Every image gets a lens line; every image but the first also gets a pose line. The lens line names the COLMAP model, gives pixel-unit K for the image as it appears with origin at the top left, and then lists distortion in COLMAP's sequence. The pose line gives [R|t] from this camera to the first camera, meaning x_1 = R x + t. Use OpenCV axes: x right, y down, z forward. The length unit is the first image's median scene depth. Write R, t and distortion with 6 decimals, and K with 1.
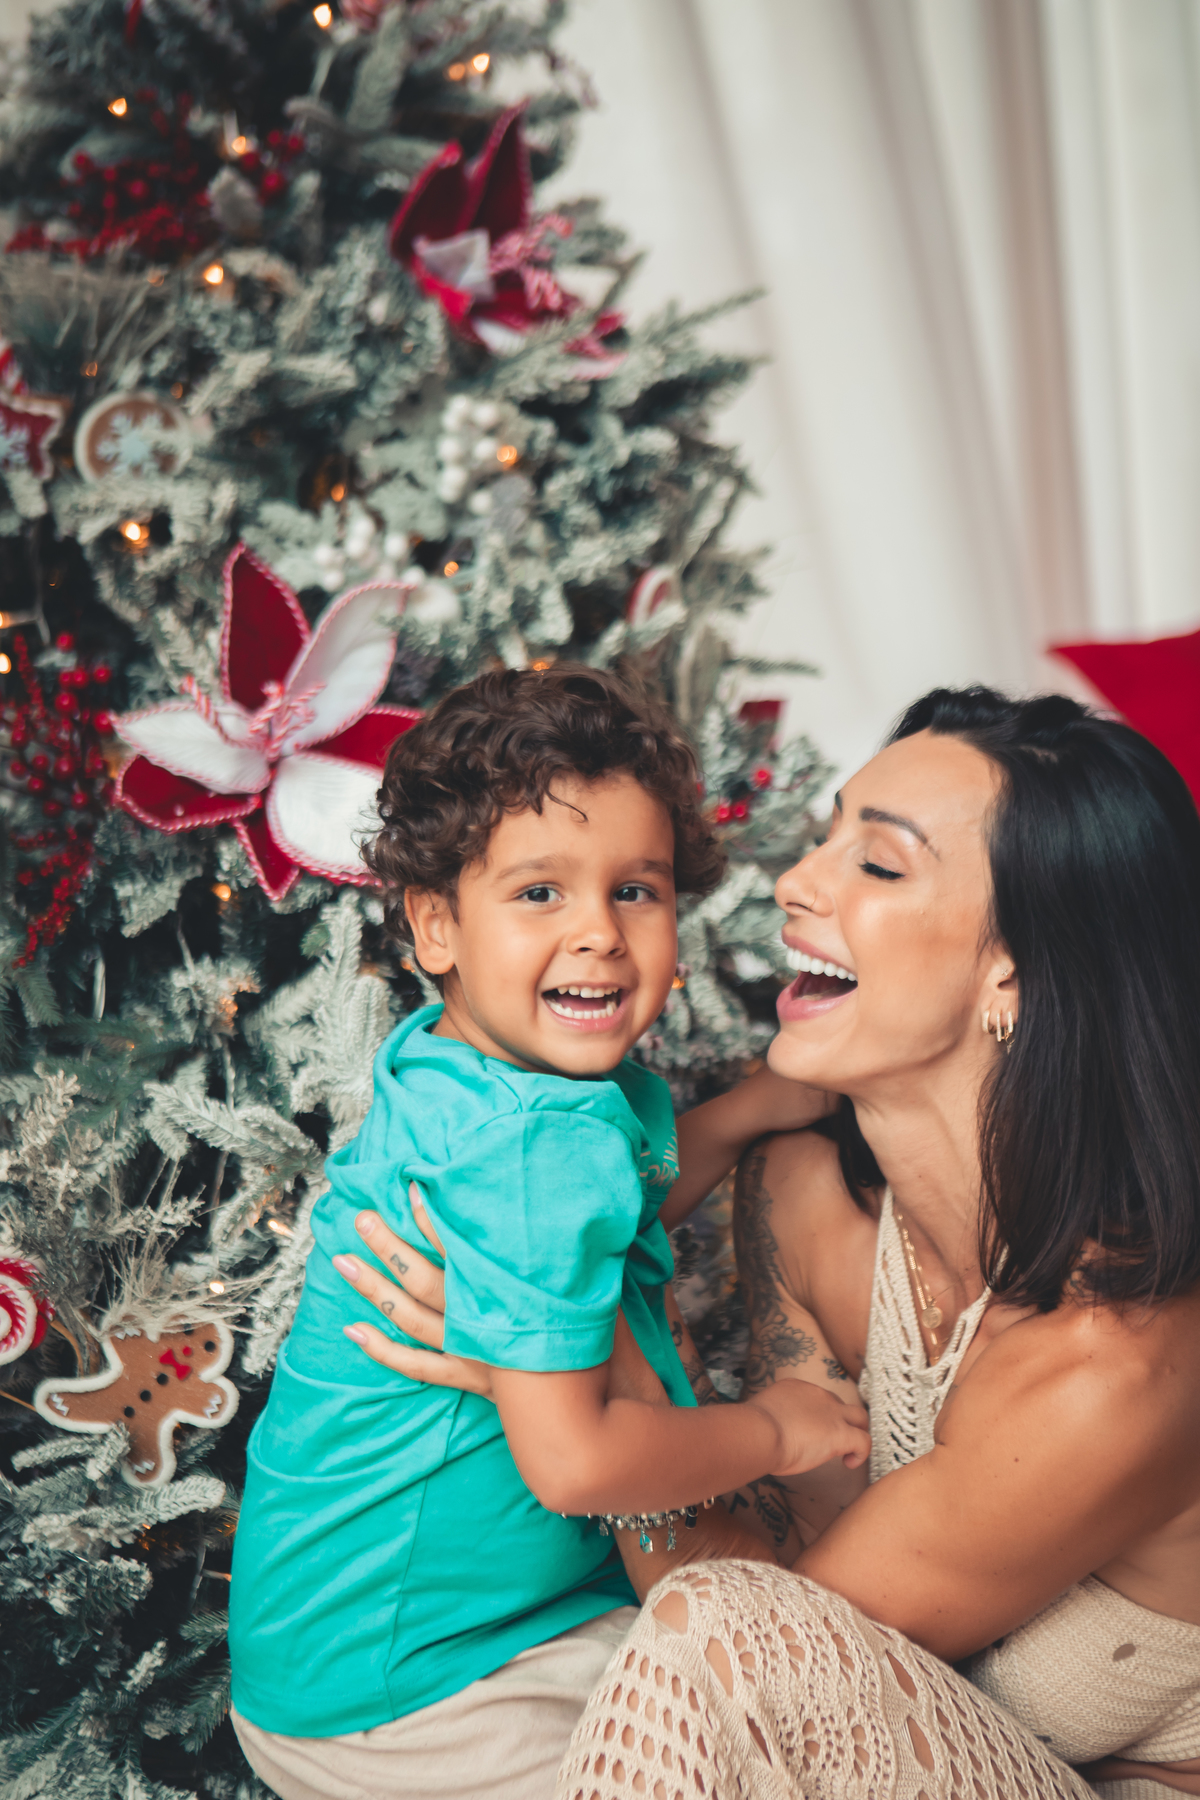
lens RADIAL K [[3207.5, 0, 599.4], [0, 3207.5, 894.1], [0, 0, 1]] dist [0.151305, 0.000000]
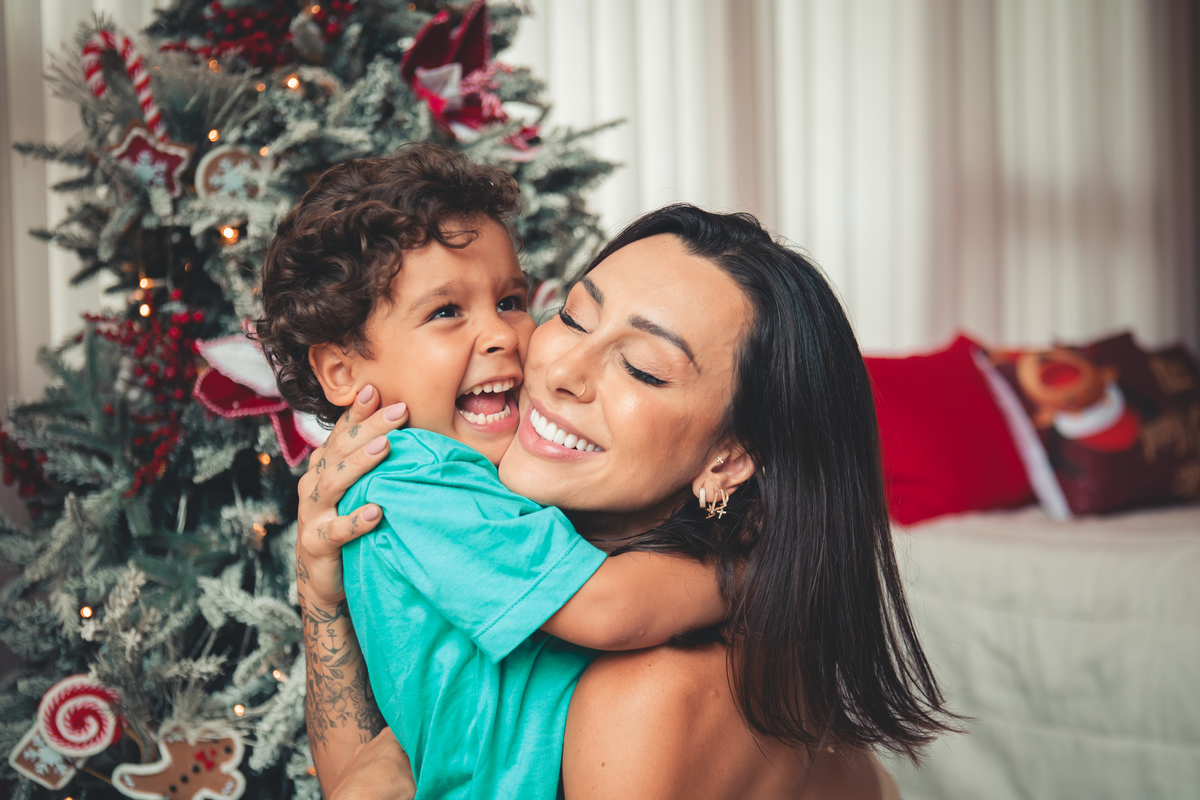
lens RADIAL K [[1468.0, 0, 598.8], [0, 1468.0, 395.8], [0, 0, 1]] dist [-0.004810, 0.000000]
pose [[0.995460, 0.071678, 0.062628, 0.000135], [-0.068153, 0.996061, -0.056721, -0.001735], [-0.066447, 0.052195, 0.996424, 0.266982]]
